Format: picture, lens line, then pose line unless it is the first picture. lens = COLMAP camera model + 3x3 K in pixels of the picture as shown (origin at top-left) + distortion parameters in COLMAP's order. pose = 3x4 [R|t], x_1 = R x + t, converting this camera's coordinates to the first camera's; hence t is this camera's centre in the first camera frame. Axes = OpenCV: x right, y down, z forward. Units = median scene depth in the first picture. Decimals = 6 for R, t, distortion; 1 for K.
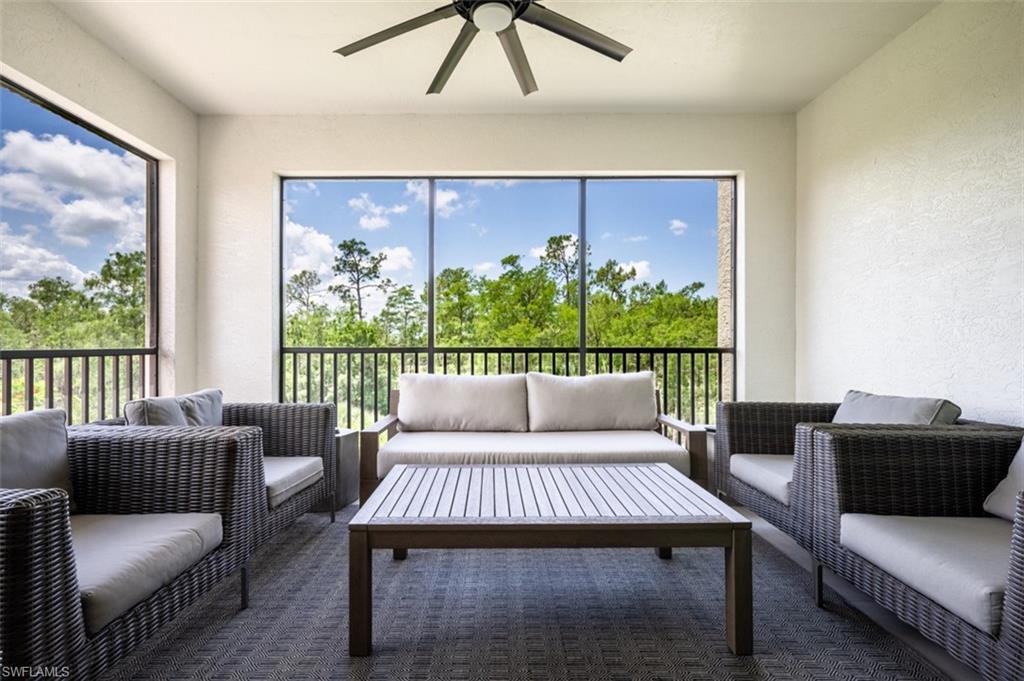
lens RADIAL K [[476.6, 0, 493.3], [0, 476.6, 338.8], [0, 0, 1]] dist [0.004090, 0.002198]
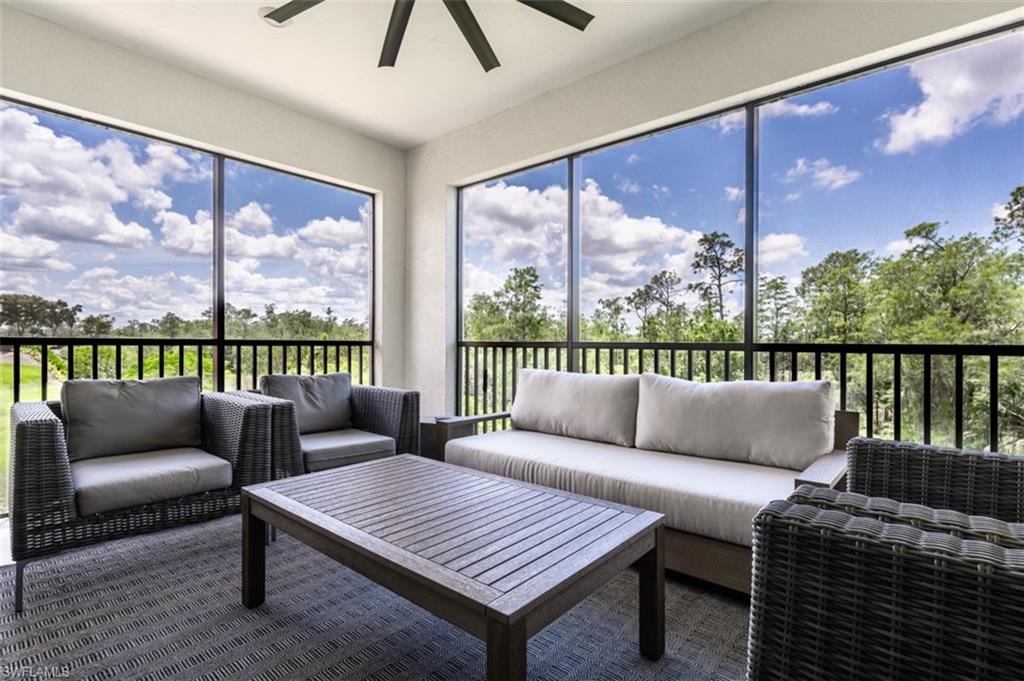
lens RADIAL K [[489.1, 0, 516.9], [0, 489.1, 341.9], [0, 0, 1]] dist [0.000677, 0.001583]
pose [[0.761977, 0.005421, -0.647581, 0.440714], [-0.002035, 0.999980, 0.005978, 0.013575], [0.647601, -0.003237, 0.761973, 0.245695]]
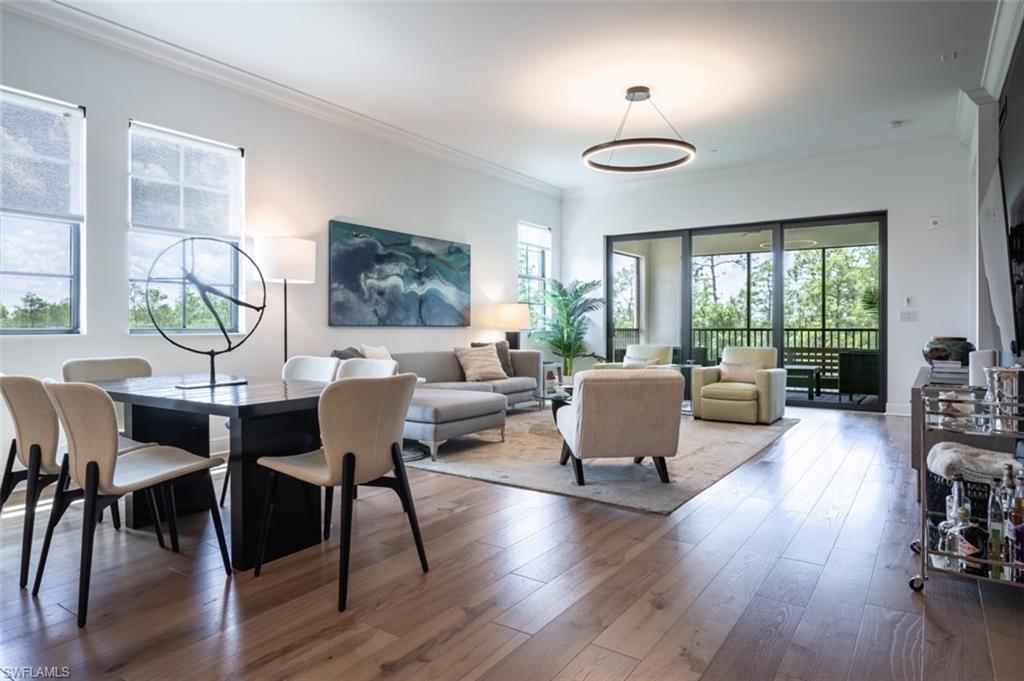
lens RADIAL K [[623.3, 0, 506.8], [0, 623.3, 321.2], [0, 0, 1]] dist [0.001614, 0.001429]
pose [[0.828897, -0.004664, -0.559382, 0.623133], [0.003754, 0.999989, -0.002775, -0.013728], [0.559389, 0.000200, 0.828905, -2.274475]]
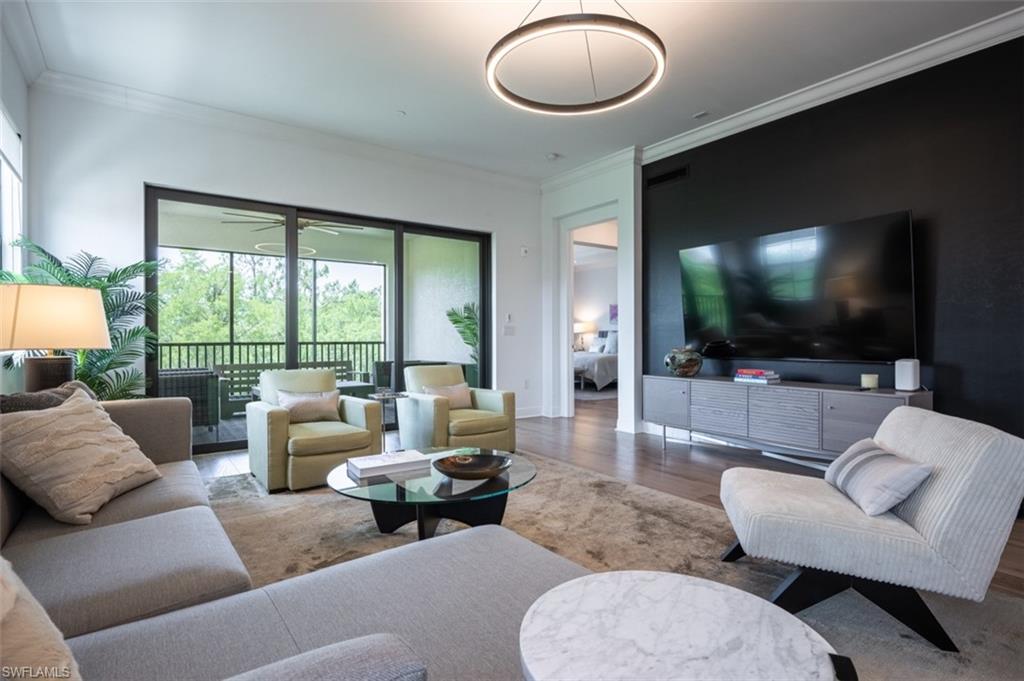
lens RADIAL K [[516.3, 0, 509.5], [0, 516.3, 337.8], [0, 0, 1]] dist [0.009272, -0.003489]
pose [[0.806931, -0.001945, 0.590642, -0.497825], [-0.001487, 0.999985, 0.005325, -0.013931], [-0.590643, -0.005175, 0.806916, -1.430094]]
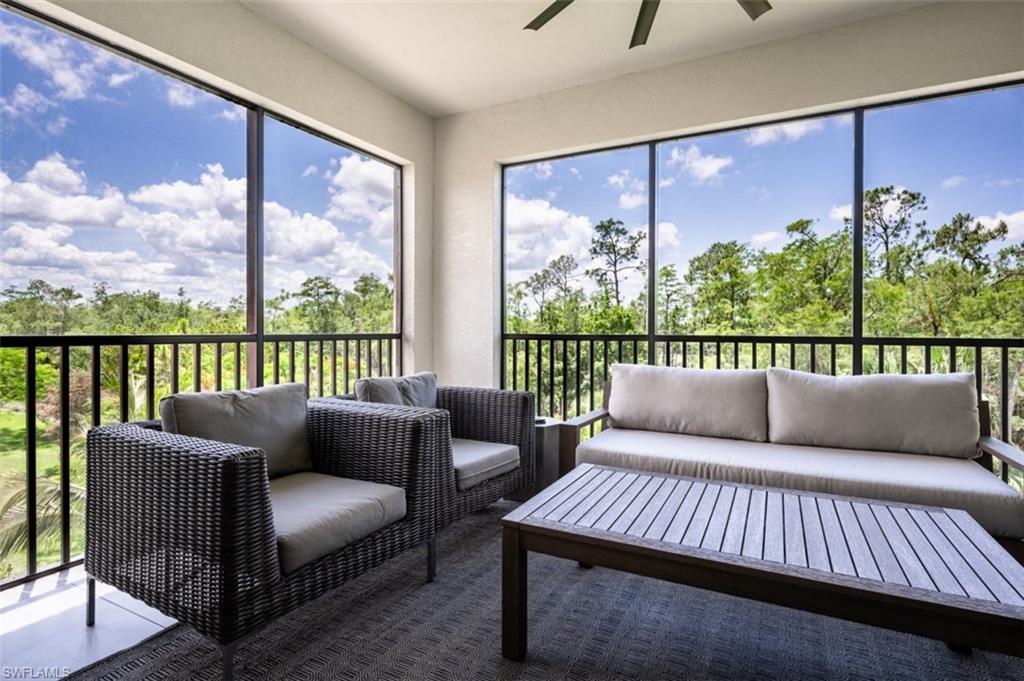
lens RADIAL K [[516.3, 0, 515.5], [0, 516.3, 326.9], [0, 0, 1]] dist [0.009272, -0.003489]
pose [[0.889771, 0.002676, -0.456399, 0.090351], [-0.000502, 0.999988, 0.004883, -0.001681], [0.456407, -0.004115, 0.889762, 0.040180]]
